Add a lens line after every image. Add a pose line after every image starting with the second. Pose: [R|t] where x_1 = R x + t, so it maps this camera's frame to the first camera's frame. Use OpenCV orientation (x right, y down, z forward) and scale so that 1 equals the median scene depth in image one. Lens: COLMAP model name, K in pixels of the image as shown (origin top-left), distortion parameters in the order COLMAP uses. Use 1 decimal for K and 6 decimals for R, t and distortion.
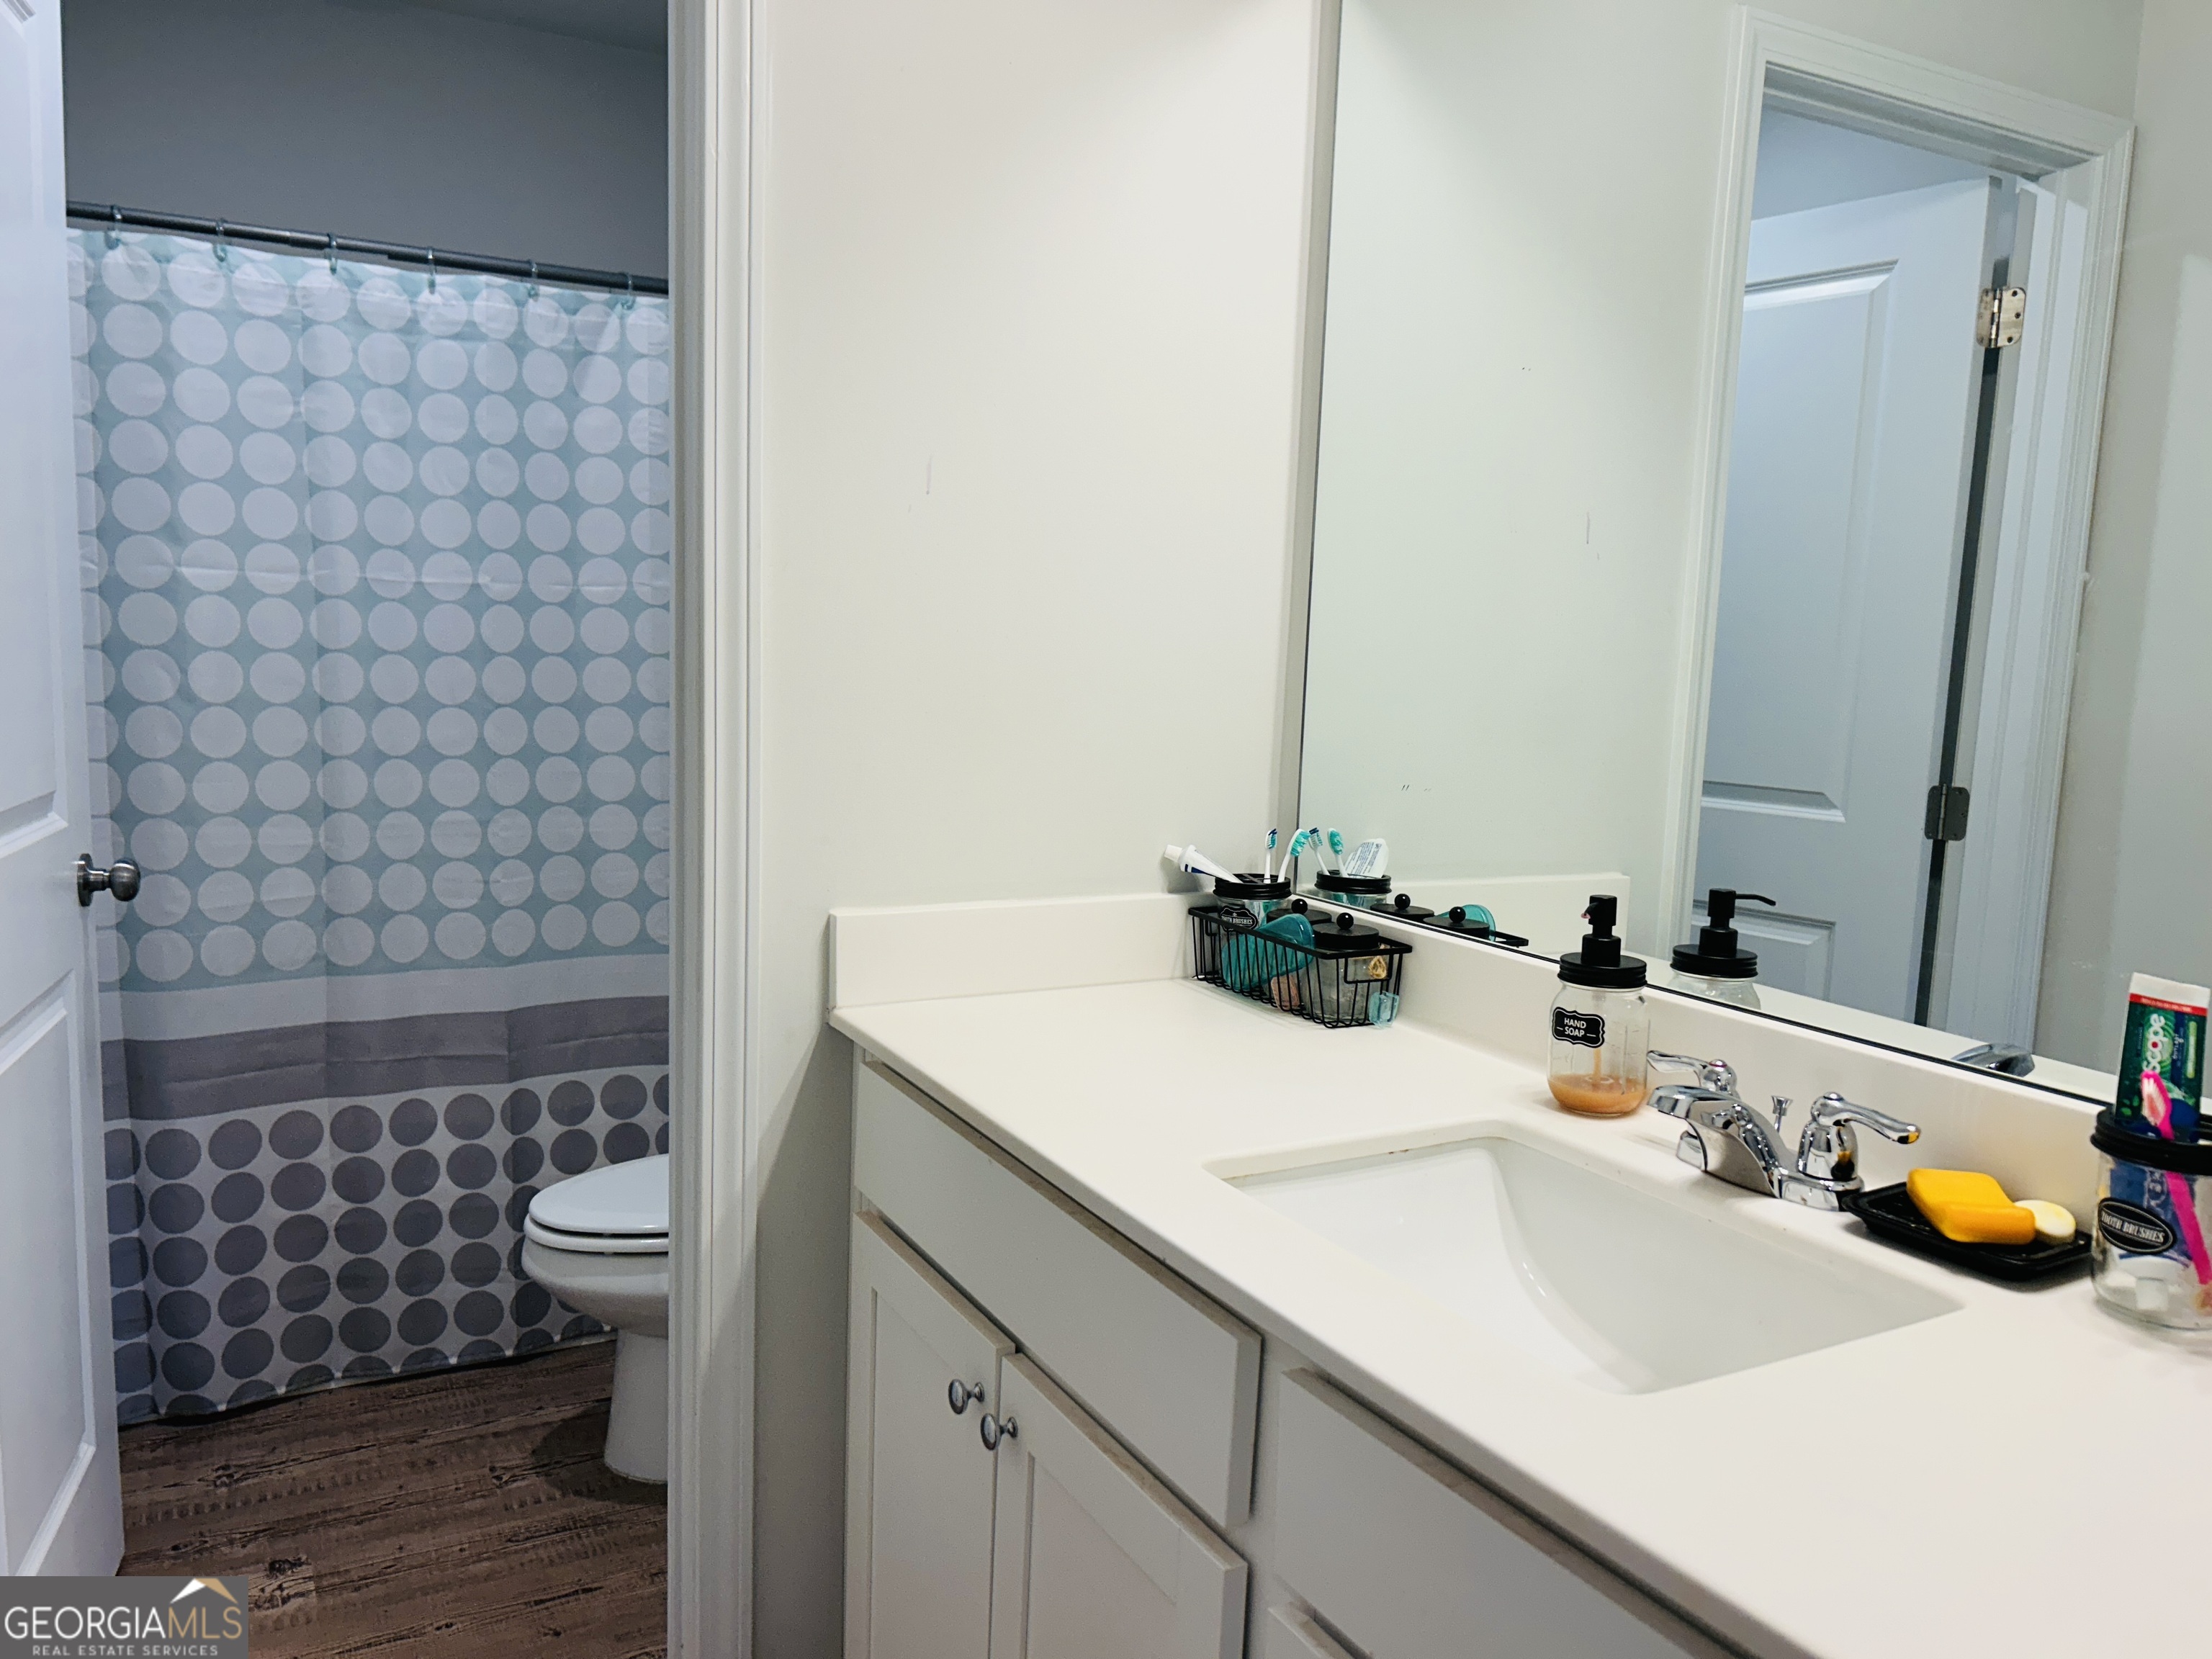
lens RADIAL K [[1674.6, 0, 1107.4], [0, 1674.6, 840.6], [0, 0, 1]] dist [0.042560, -0.042039]
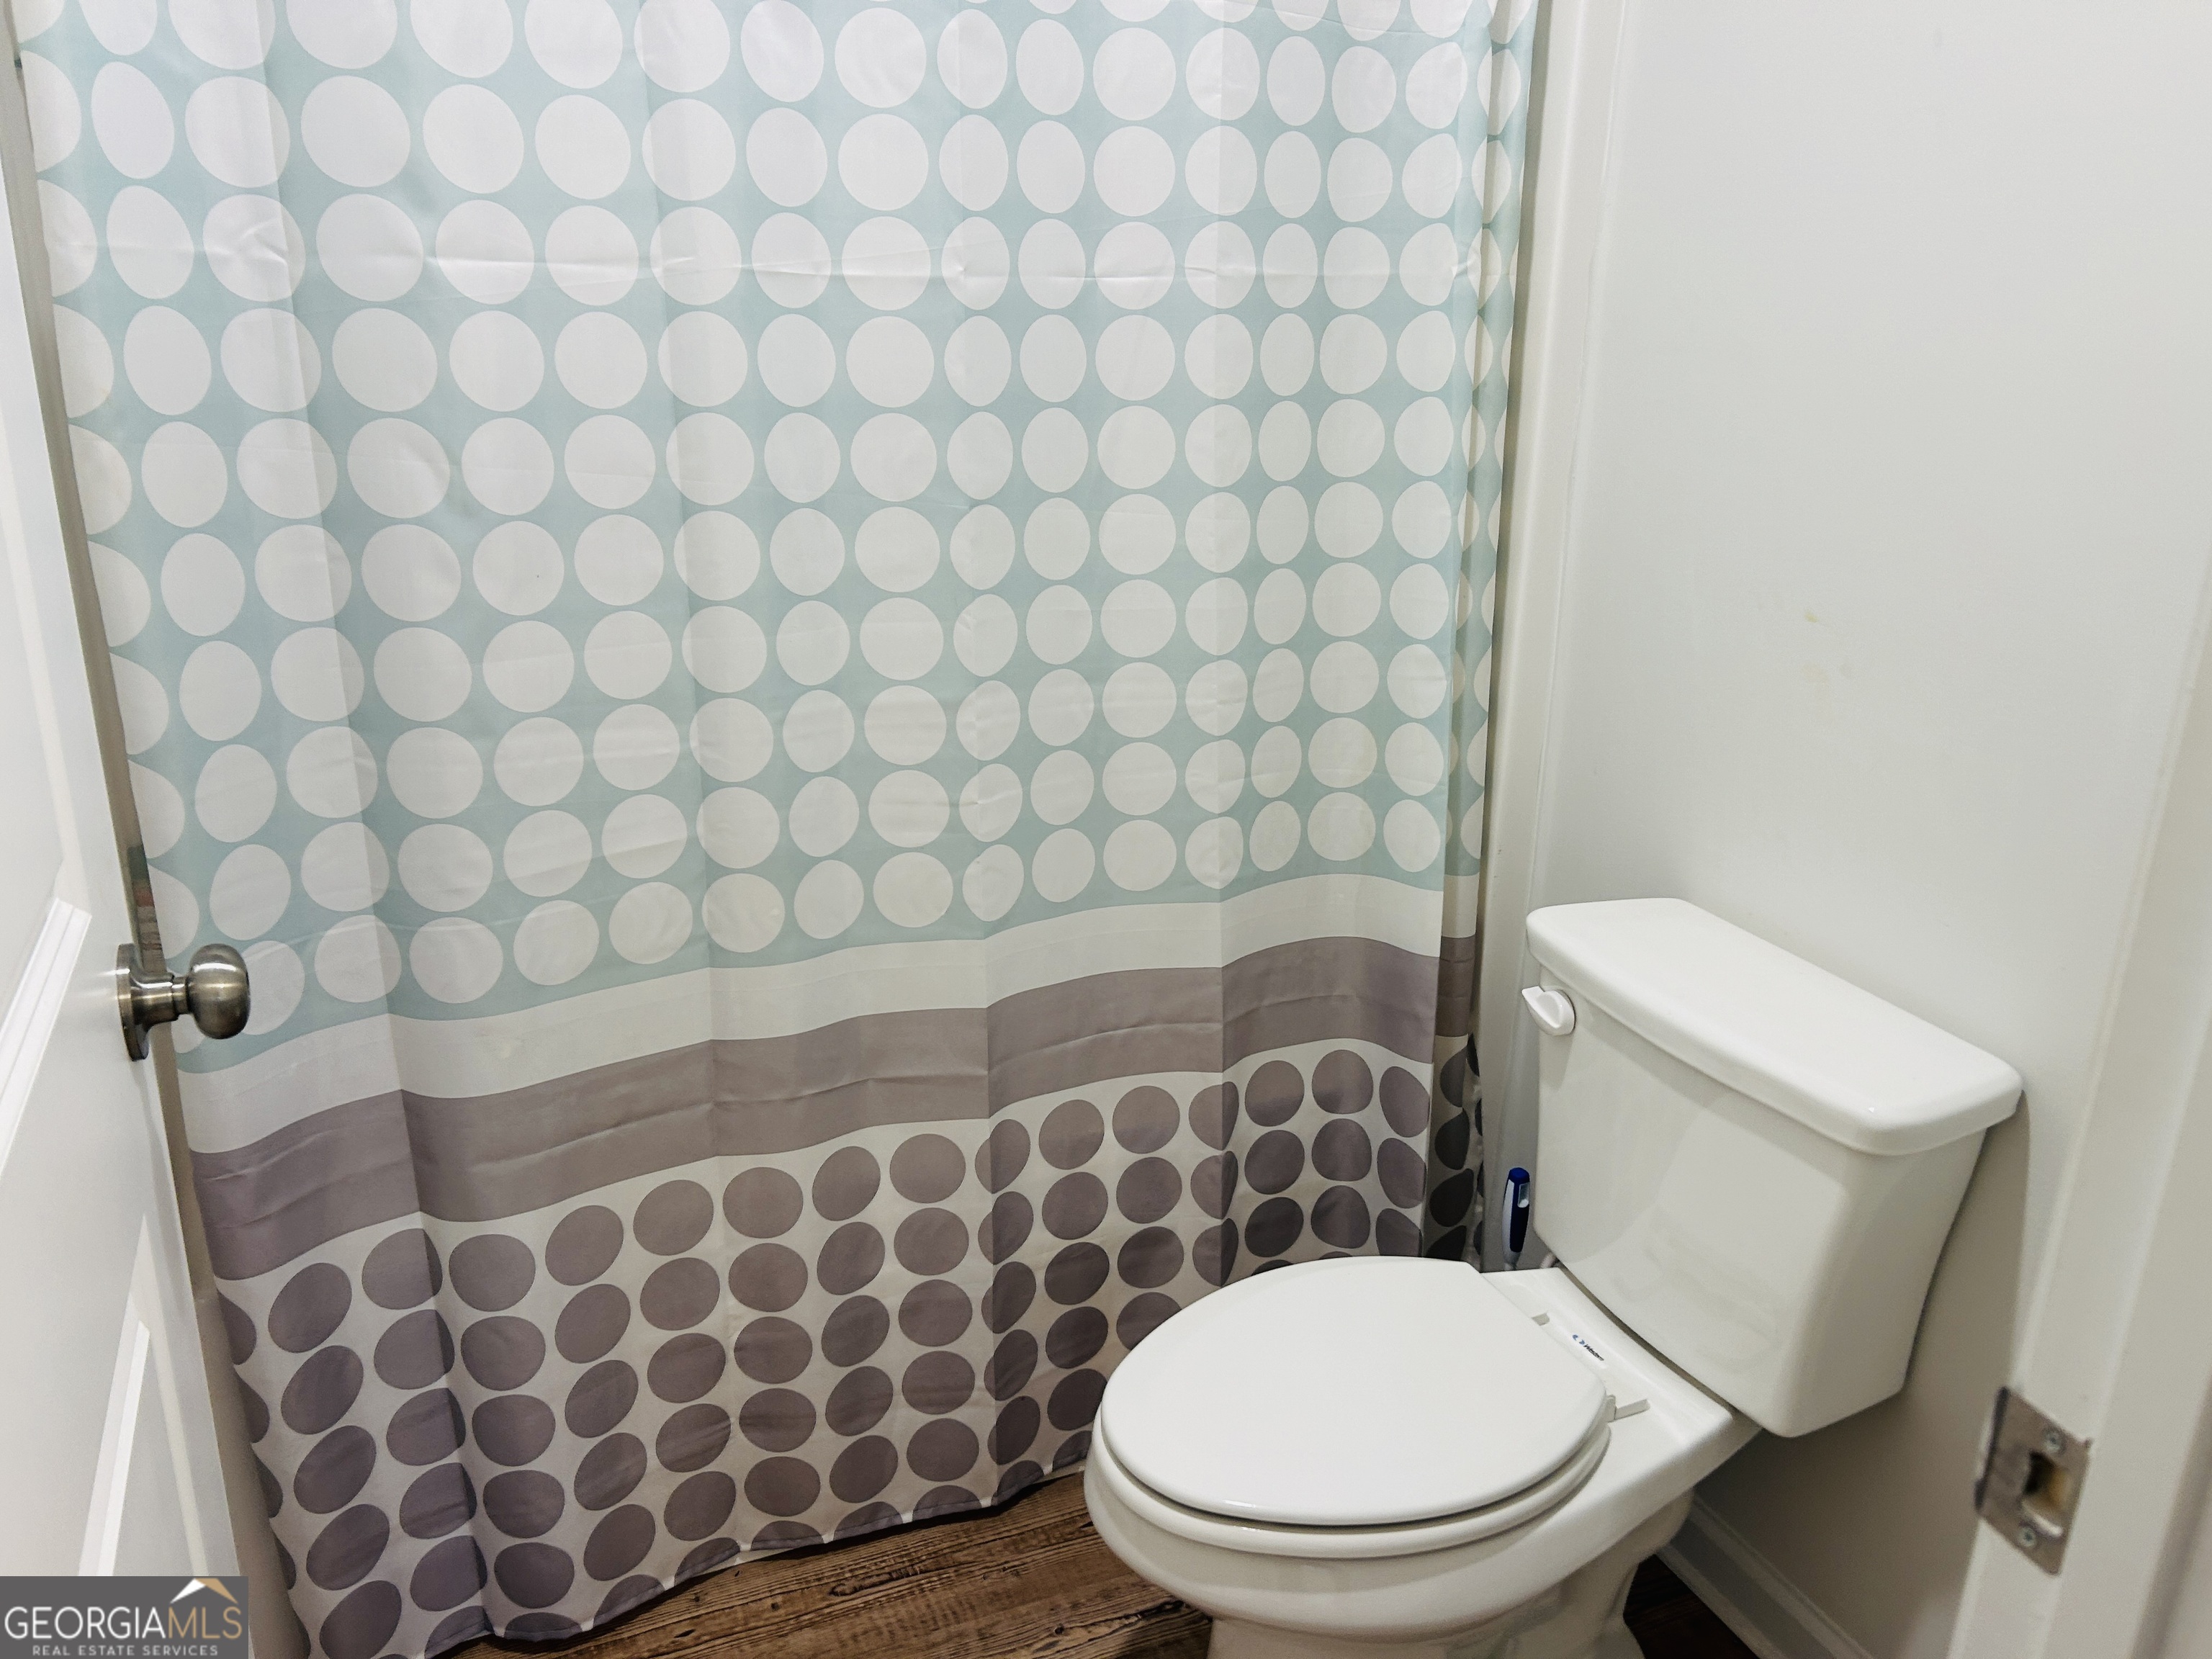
lens RADIAL K [[1674.6, 0, 1099.4], [0, 1674.6, 827.0], [0, 0, 1]] dist [0.042560, -0.042039]
pose [[0.994304, 0.015730, -0.105417, -0.262743], [0.003292, 0.984047, 0.177881, -0.074083], [0.106533, -0.177215, 0.978389, 0.439688]]
